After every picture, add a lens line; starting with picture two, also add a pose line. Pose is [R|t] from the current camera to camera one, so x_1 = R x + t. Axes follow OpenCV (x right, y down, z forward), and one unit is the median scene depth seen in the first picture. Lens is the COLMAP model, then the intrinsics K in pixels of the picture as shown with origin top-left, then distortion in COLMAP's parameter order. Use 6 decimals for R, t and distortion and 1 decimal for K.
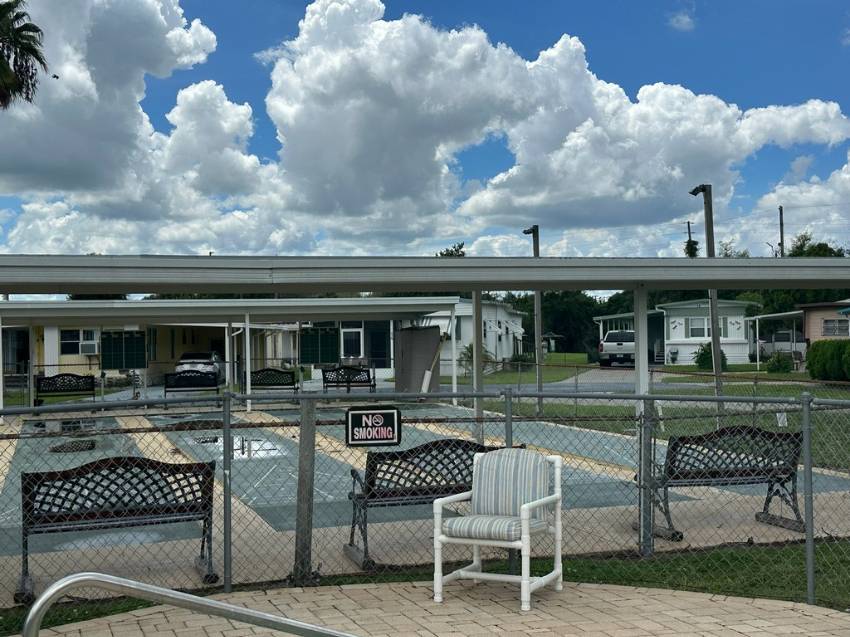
lens RADIAL K [[1061.3, 0, 424.3], [0, 1061.3, 317.8], [0, 0, 1]] dist [0.134443, -0.094987]
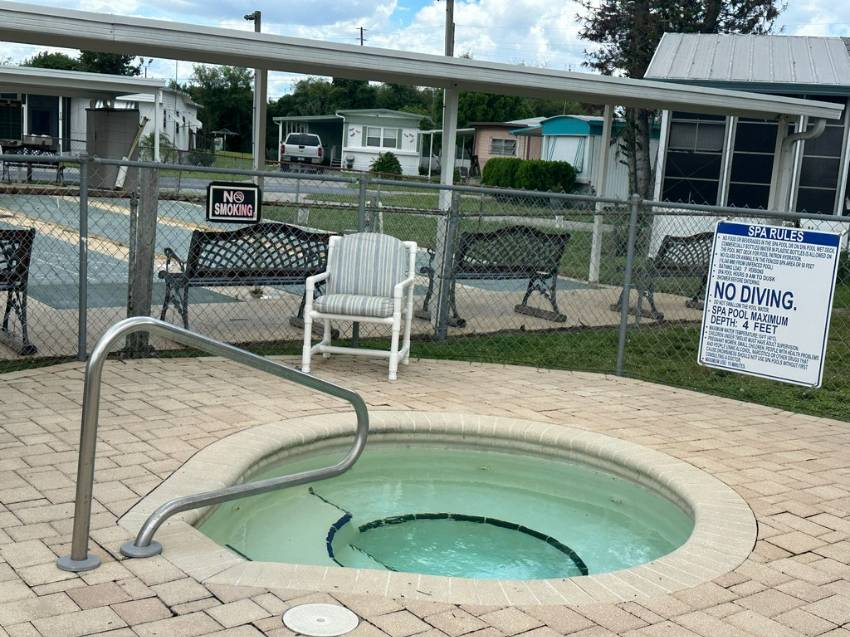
lens RADIAL K [[1061.3, 0, 424.3], [0, 1061.3, 317.8], [0, 0, 1]] dist [0.134443, -0.094987]
pose [[0.950024, 0.029094, 0.310818, -0.125984], [-0.085823, 0.981625, 0.170434, 0.015396], [-0.300148, -0.188592, 0.935064, -0.000521]]
